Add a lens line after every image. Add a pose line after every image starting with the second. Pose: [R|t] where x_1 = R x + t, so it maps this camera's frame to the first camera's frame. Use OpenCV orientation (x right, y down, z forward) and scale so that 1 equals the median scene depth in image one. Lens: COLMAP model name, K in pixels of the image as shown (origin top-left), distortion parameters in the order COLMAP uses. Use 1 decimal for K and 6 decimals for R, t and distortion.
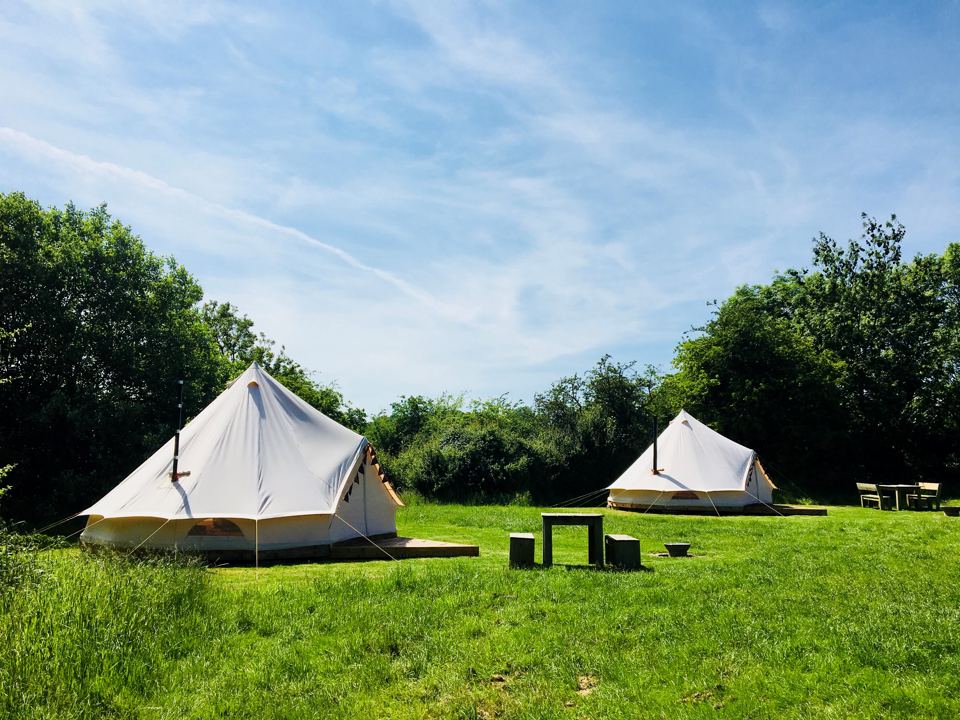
lens RADIAL K [[852.5, 0, 480.0], [0, 852.5, 360.0], [0, 0, 1]] dist [0.172302, -0.321721]
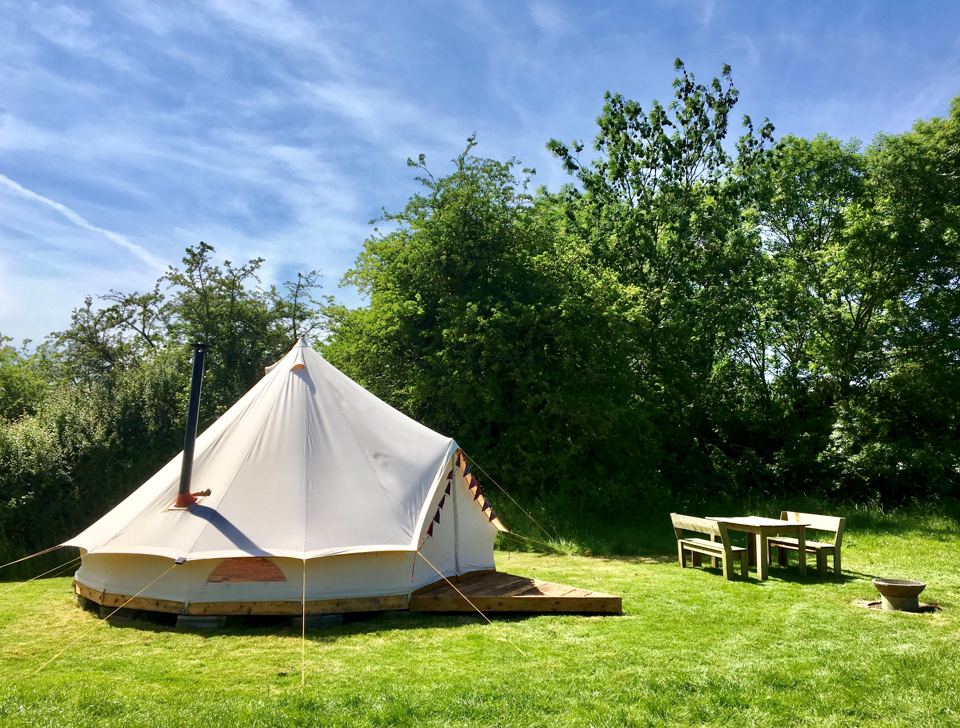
lens RADIAL K [[877.0, 0, 480.0], [0, 877.0, 364.0], [0, 0, 1]] dist [0.076762, -0.004103]
pose [[0.963774, 0.038566, 0.263917, 0.152323], [-0.042744, 0.999035, 0.010105, 0.045081], [-0.263273, -0.021020, 0.964492, 0.423461]]
